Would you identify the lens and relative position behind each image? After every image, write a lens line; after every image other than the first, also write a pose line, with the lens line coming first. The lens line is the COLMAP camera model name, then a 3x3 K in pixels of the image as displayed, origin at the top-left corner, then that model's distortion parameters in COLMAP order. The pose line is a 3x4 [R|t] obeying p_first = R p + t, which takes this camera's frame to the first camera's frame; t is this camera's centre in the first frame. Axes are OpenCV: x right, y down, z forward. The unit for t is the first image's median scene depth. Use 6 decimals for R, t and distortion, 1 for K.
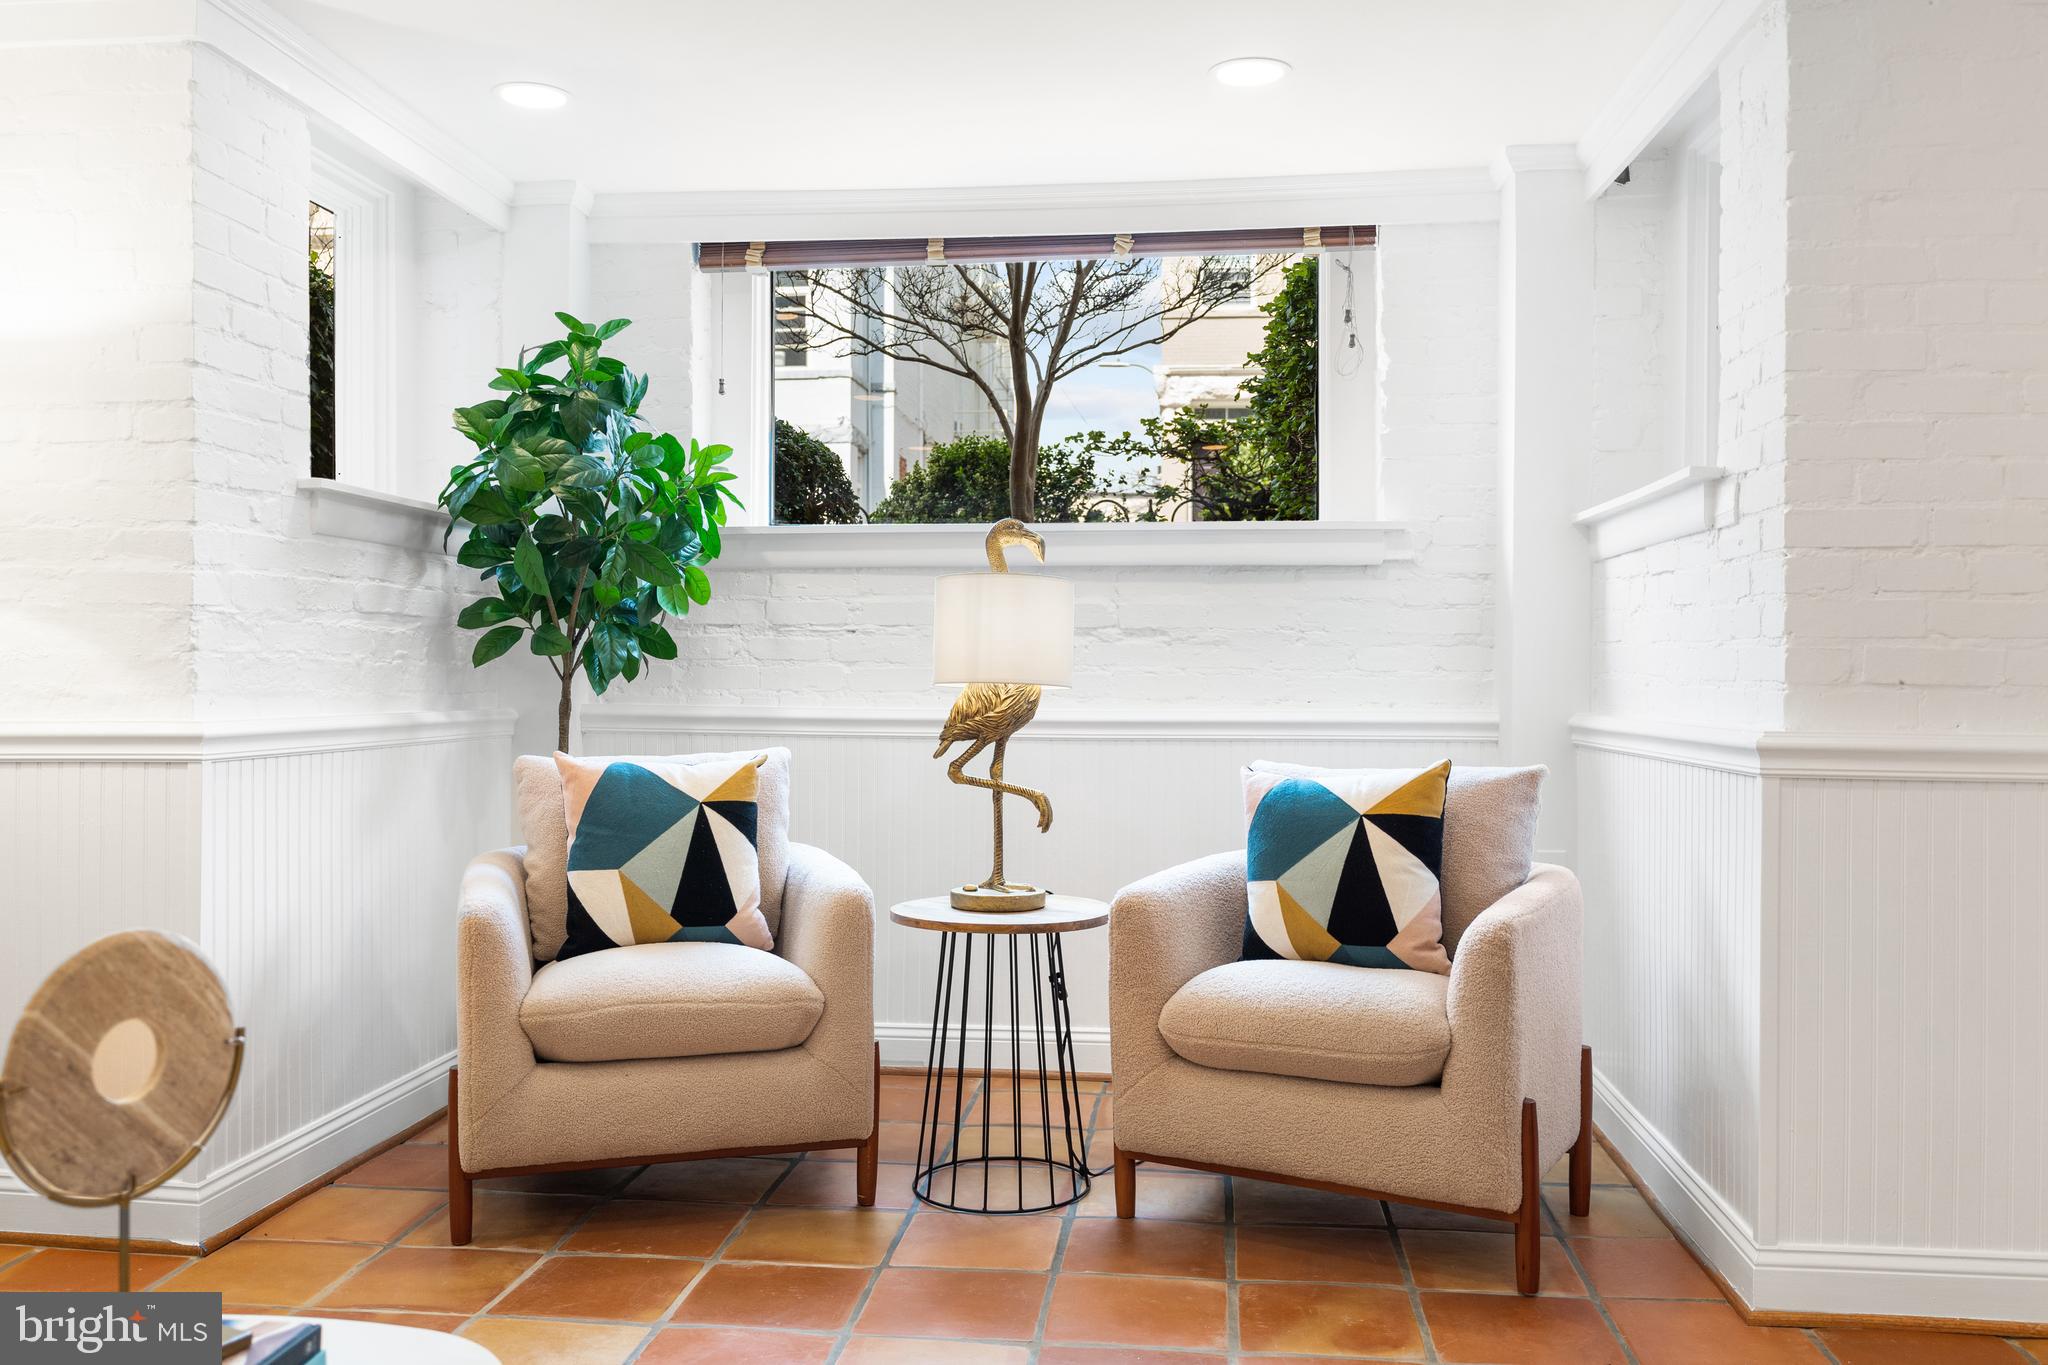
lens RADIAL K [[1679.9, 0, 1015.4], [0, 1679.9, 684.9], [0, 0, 1]] dist [-0.002745, -0.002494]
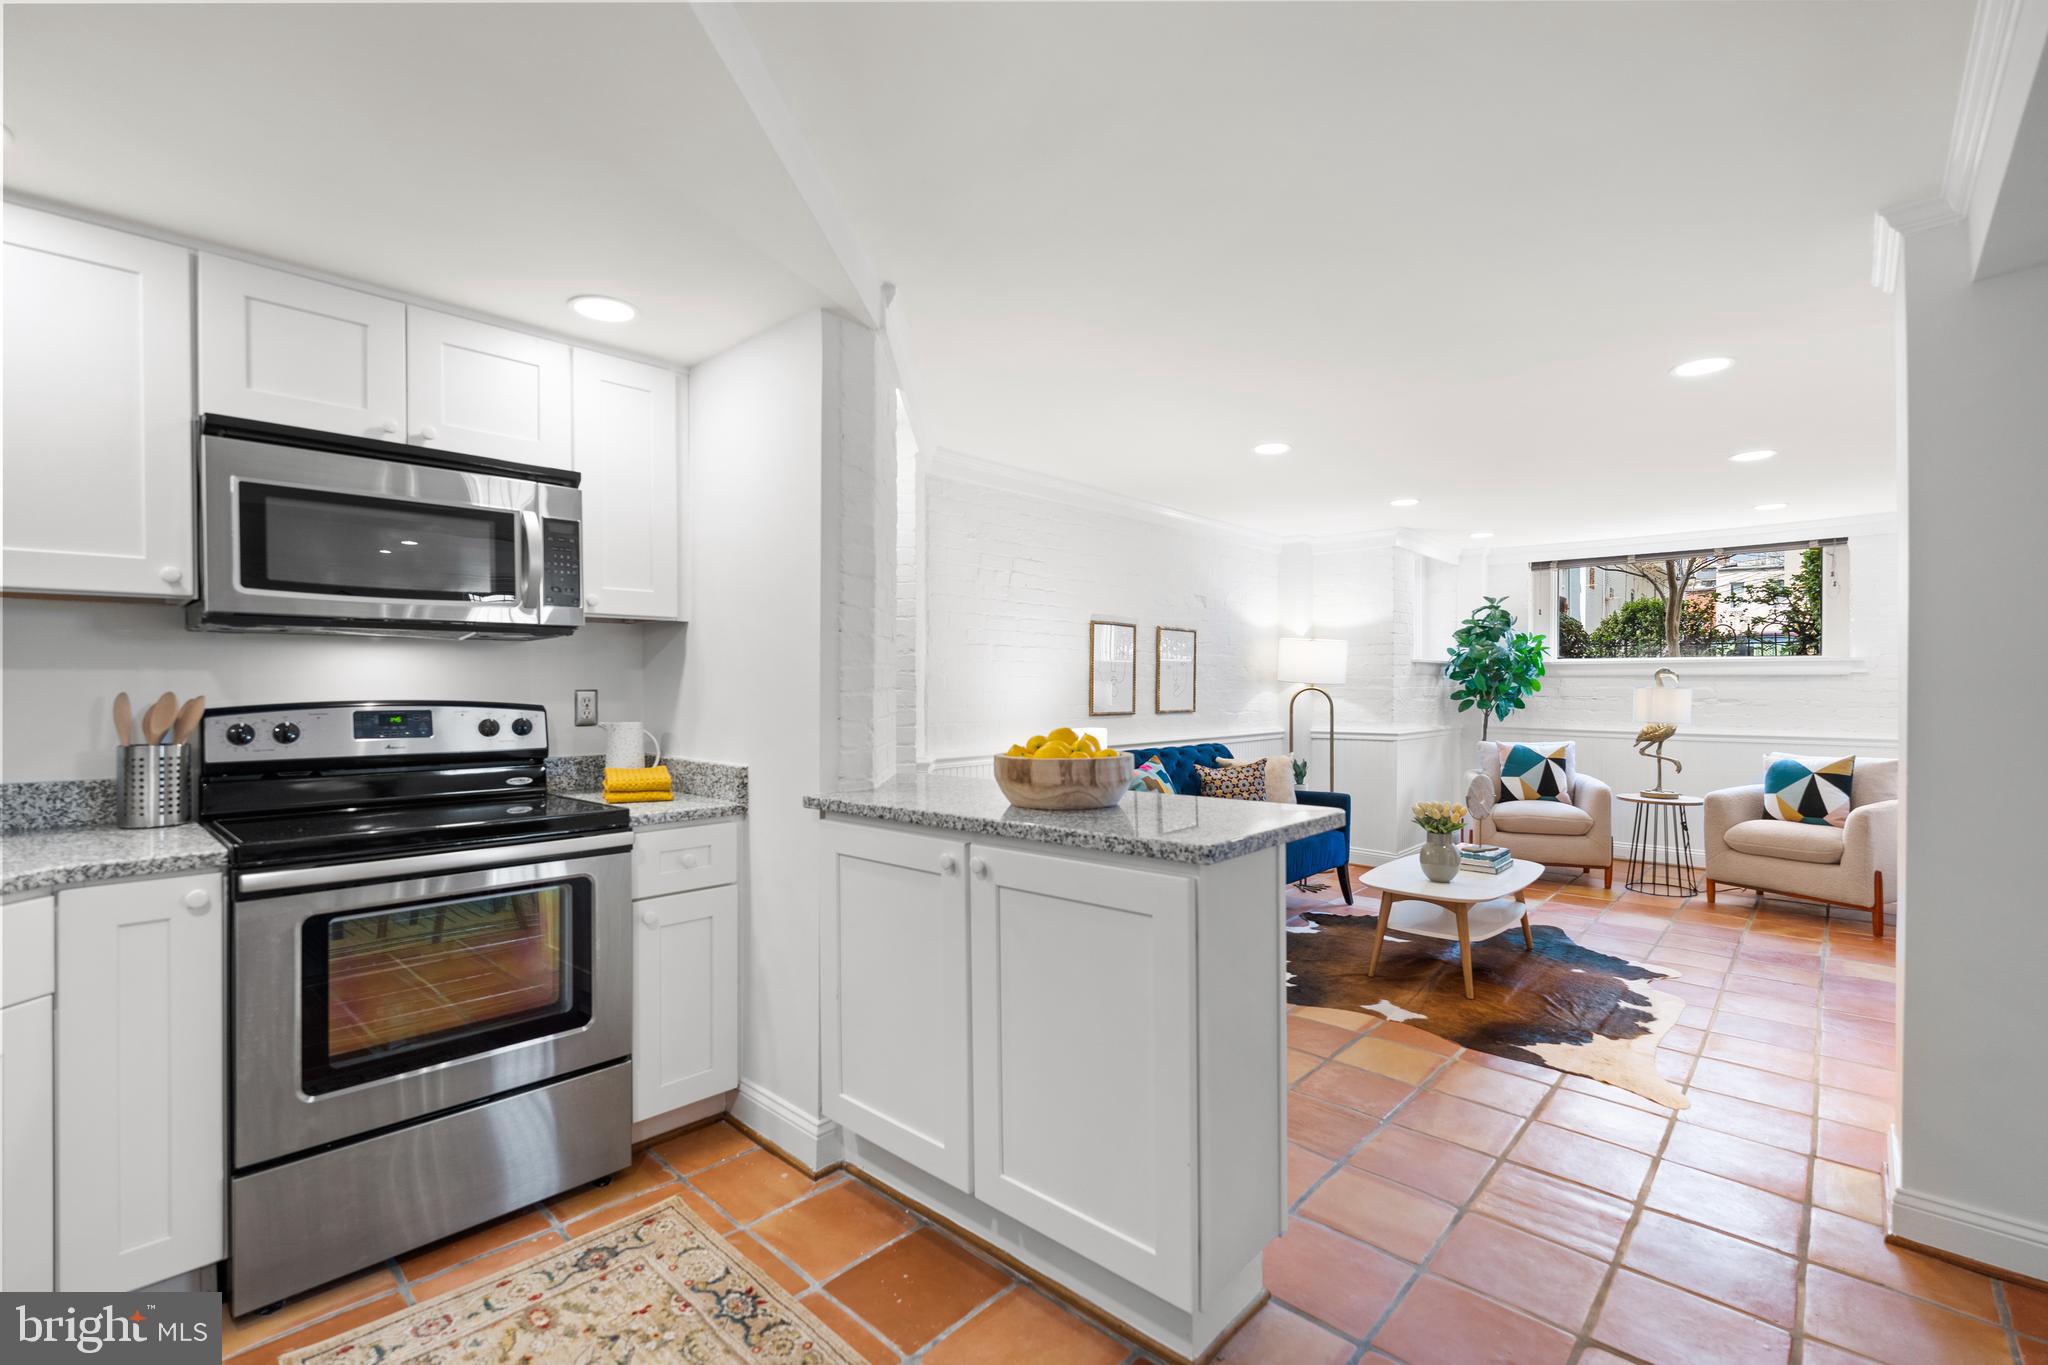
lens RADIAL K [[902.9, 0, 1015.3], [0, 902.9, 689.5], [0, 0, 1]] dist [-0.002142, -0.000025]
pose [[0.808177, 0.001586, -0.588937, 0.008199], [-0.001723, 0.999998, 0.000327, -0.058636], [0.588937, 0.000750, 0.808179, -0.972024]]
